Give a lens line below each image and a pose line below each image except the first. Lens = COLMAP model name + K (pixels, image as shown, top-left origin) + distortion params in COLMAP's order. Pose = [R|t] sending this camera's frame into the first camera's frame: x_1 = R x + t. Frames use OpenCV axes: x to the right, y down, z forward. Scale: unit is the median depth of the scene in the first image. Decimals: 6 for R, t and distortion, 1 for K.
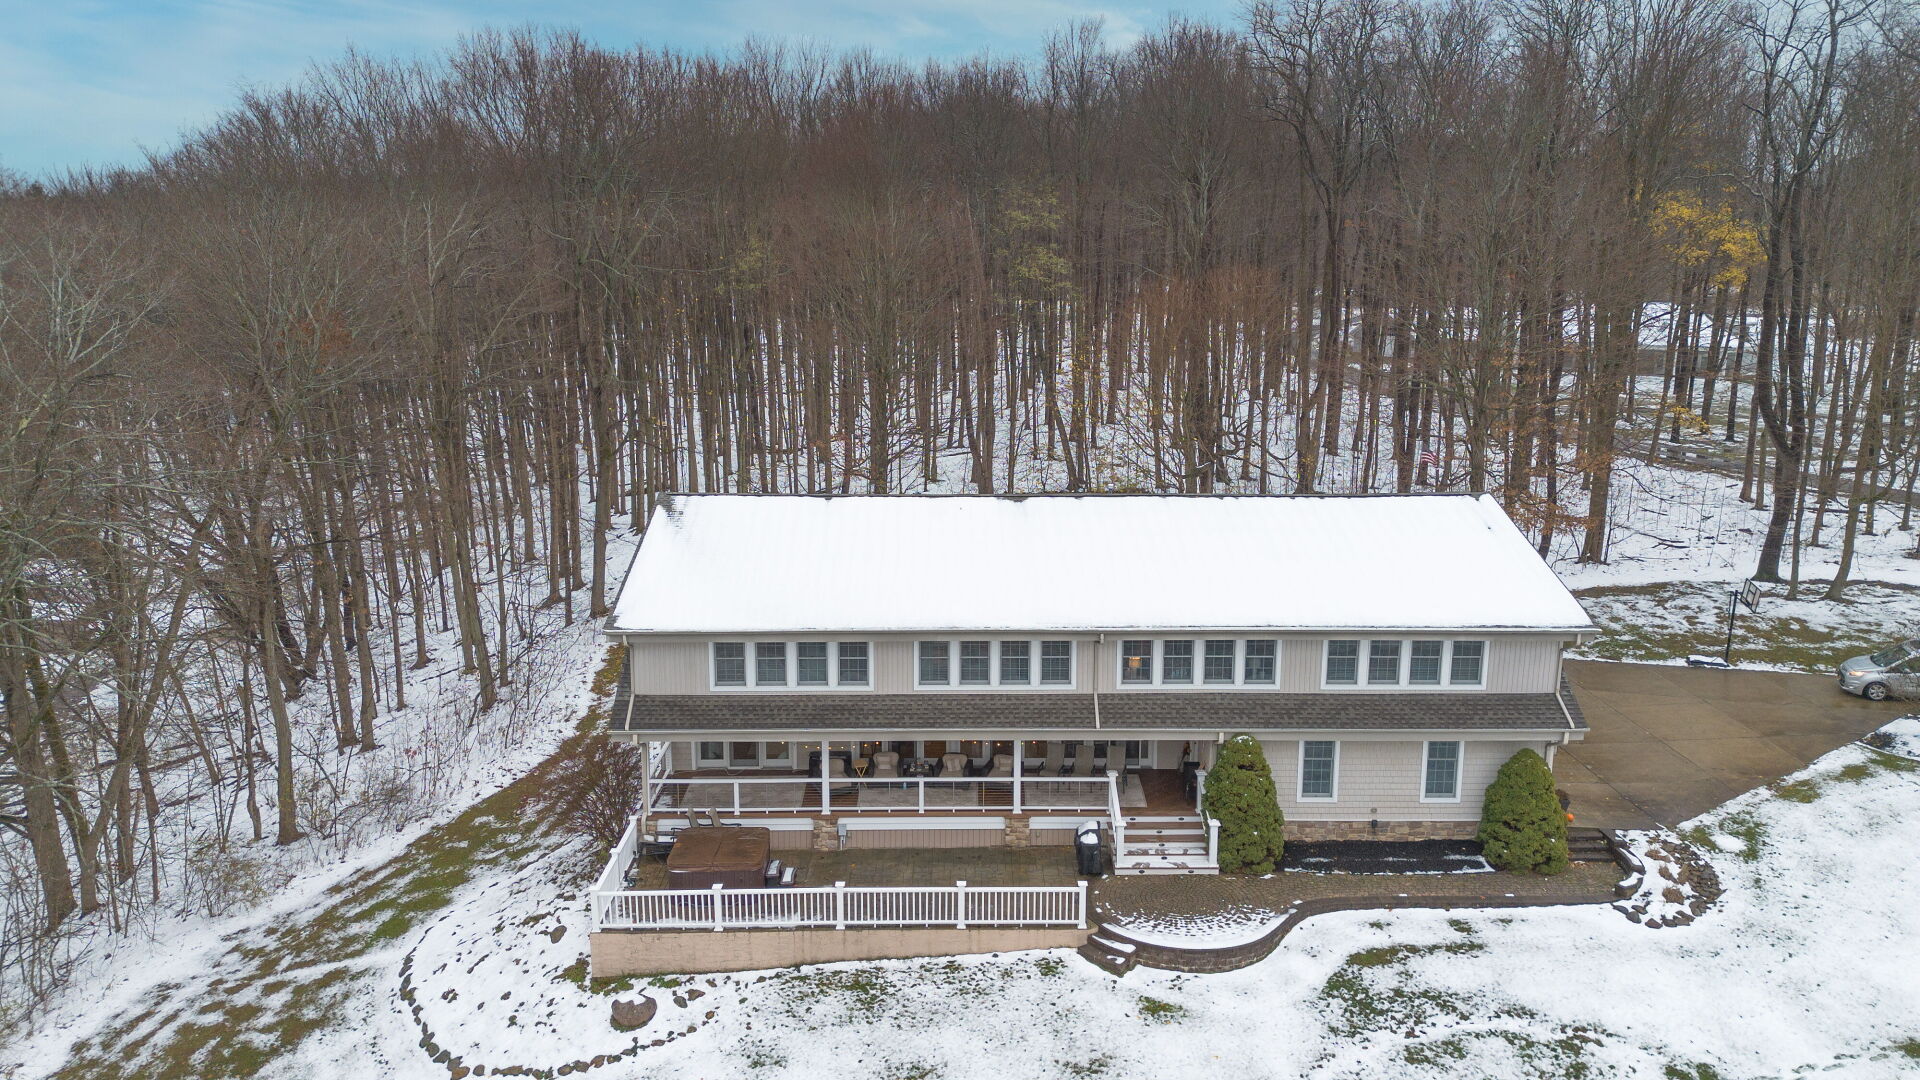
lens RADIAL K [[1352.1, 0, 949.9], [0, 1352.1, 537.7], [0, 0, 1]] dist [0.073968, -0.068793]
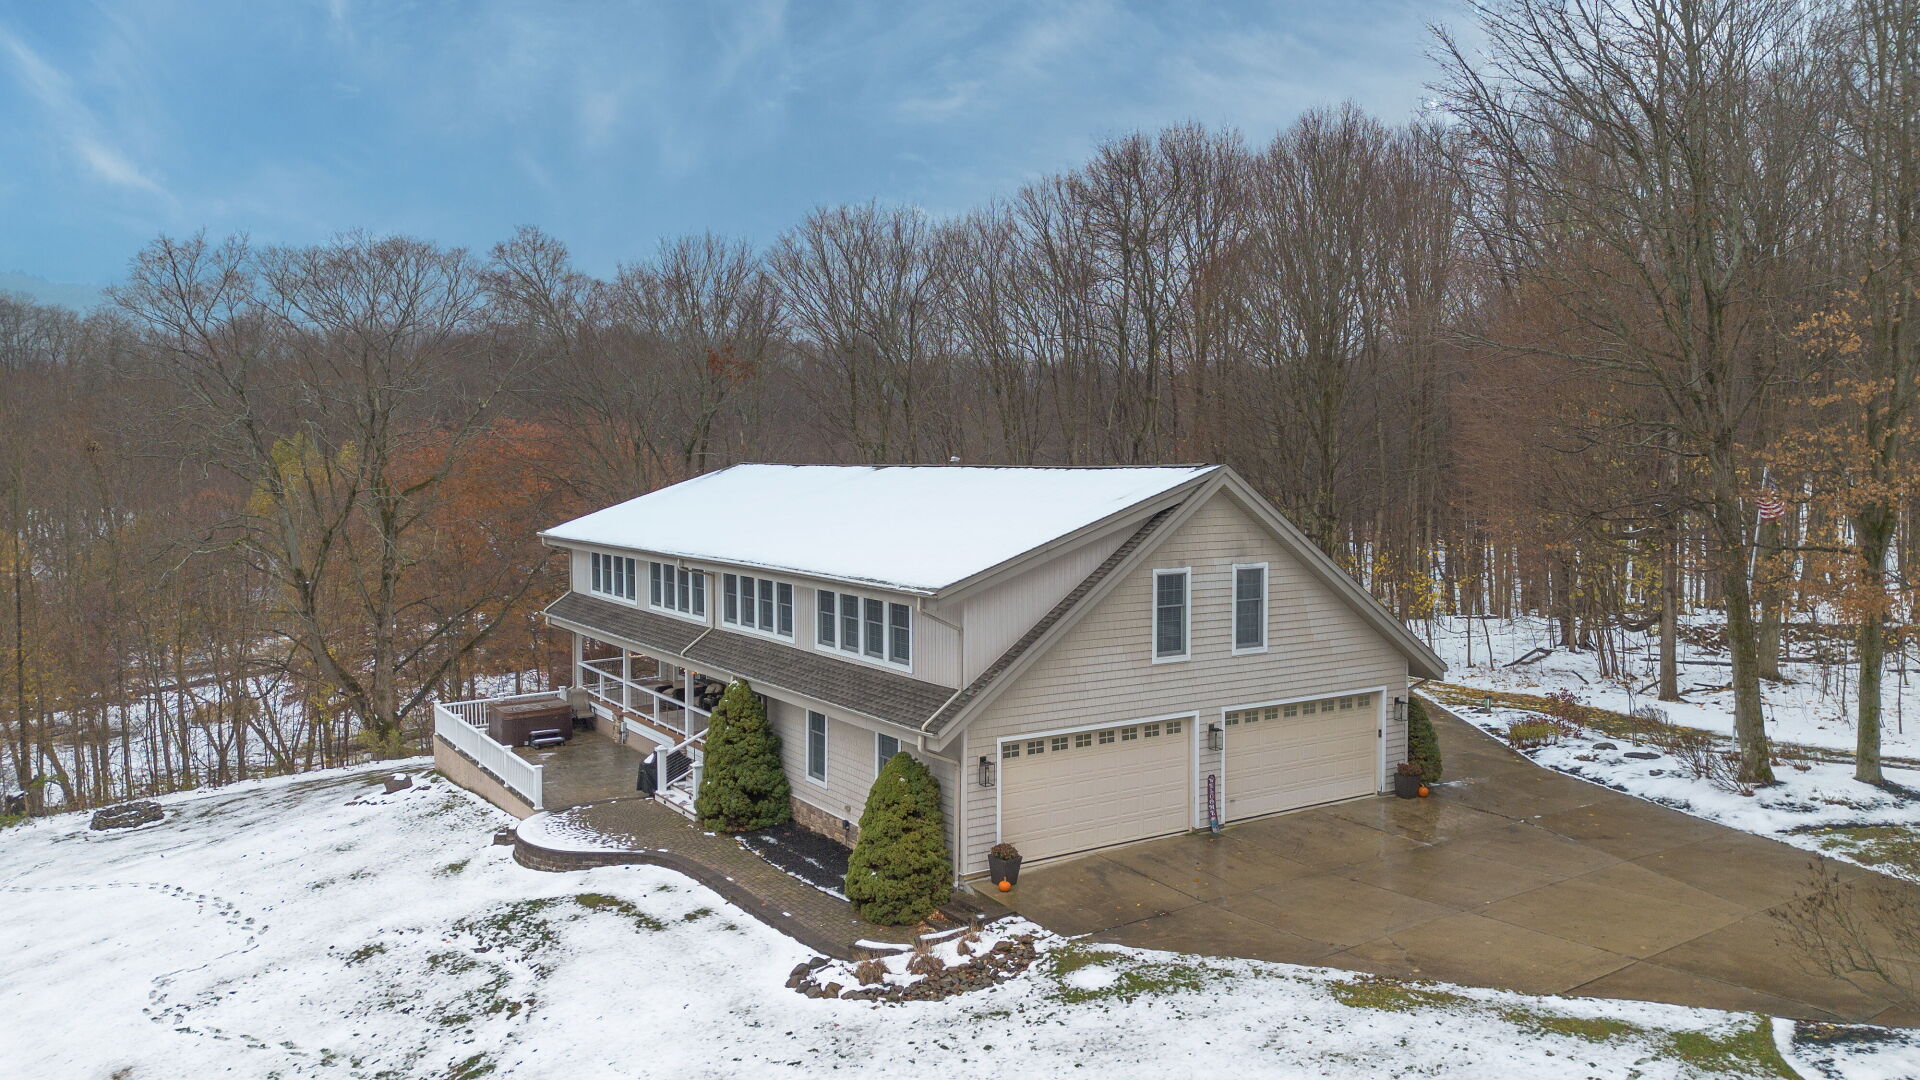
lens RADIAL K [[1352.1, 0, 952.7], [0, 1352.1, 529.5], [0, 0, 1]] dist [0.073968, -0.068793]
pose [[0.537855, 0.043901, -0.841893, 1.053352], [-0.160112, 0.985786, -0.050886, 0.066528], [0.827693, 0.162167, 0.537239, 0.599307]]
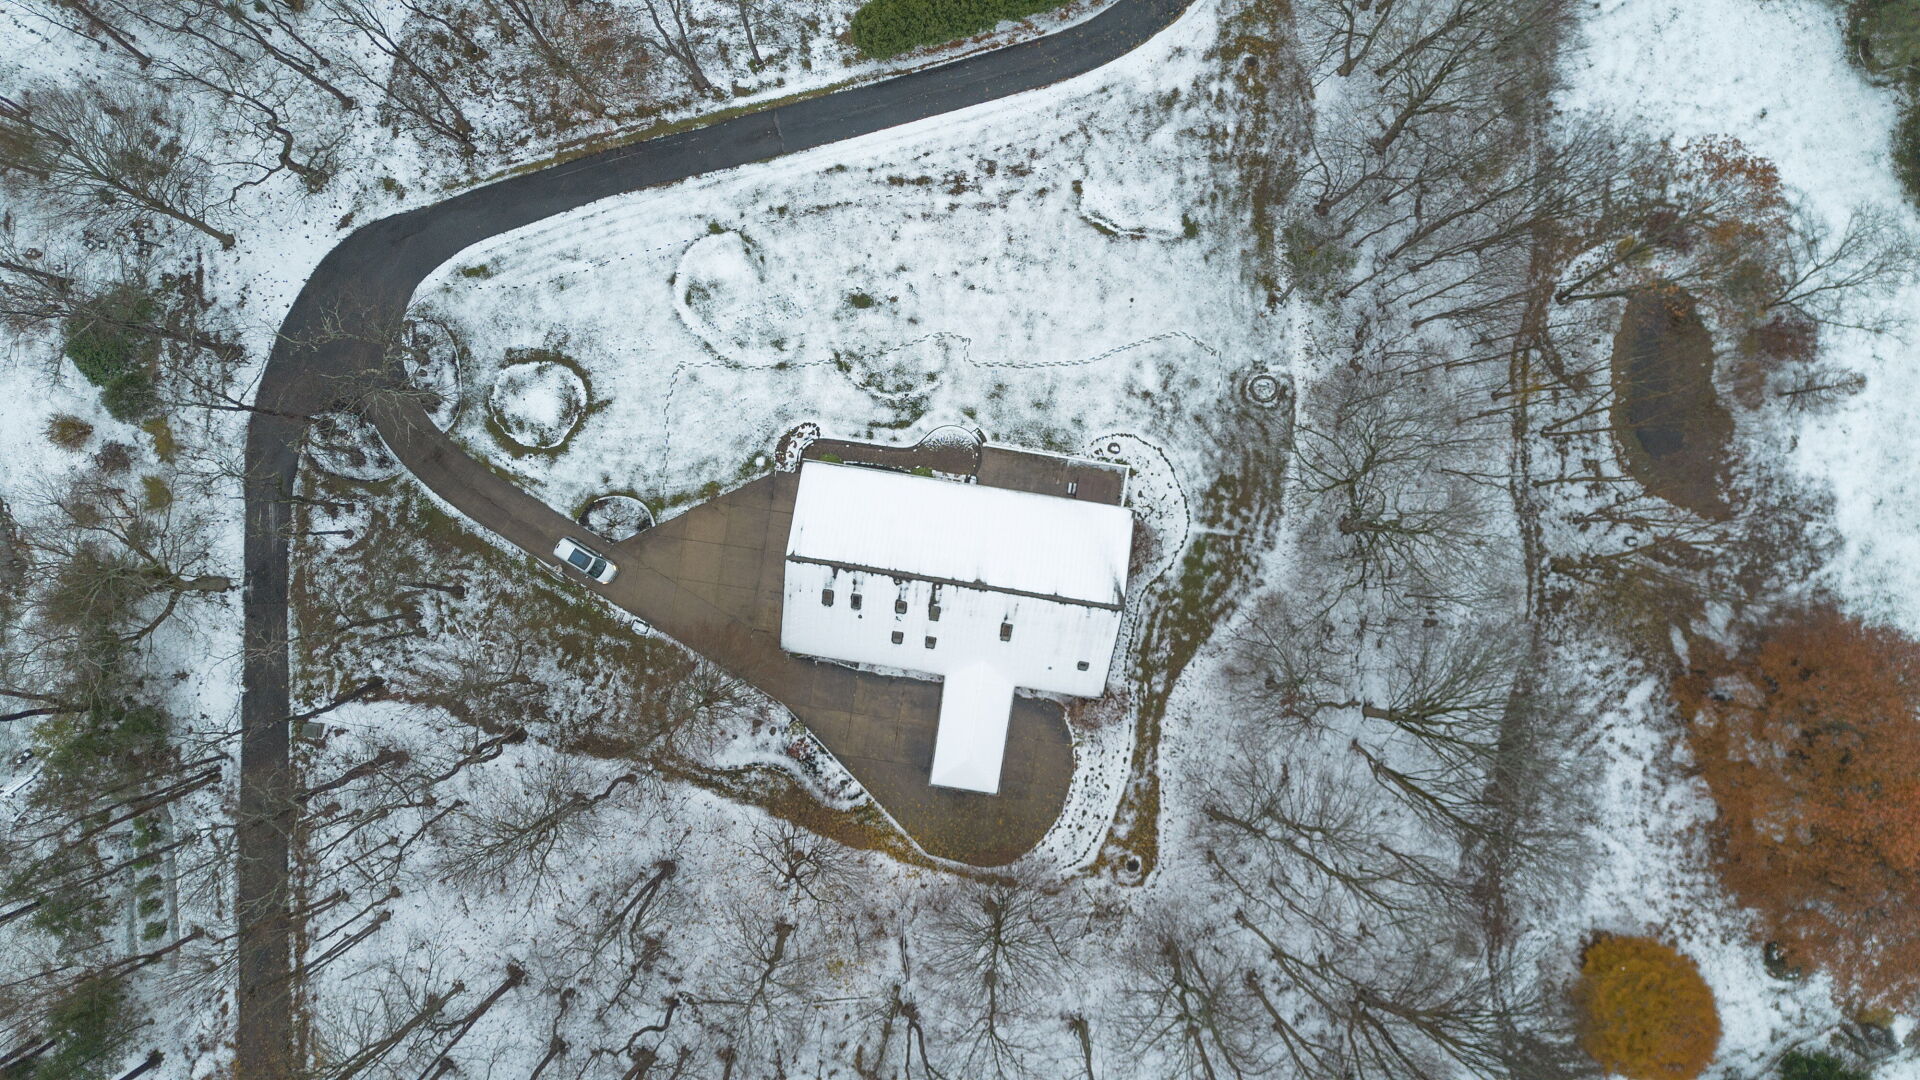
lens RADIAL K [[1352.1, 0, 961.7], [0, 1352.1, 532.8], [0, 0, 1]] dist [0.073968, -0.068793]
pose [[-0.987930, -0.154872, 0.003091, 0.098397], [0.034251, -0.198941, 0.979413, -2.743044], [-0.151069, 0.967697, 0.201844, 0.494454]]
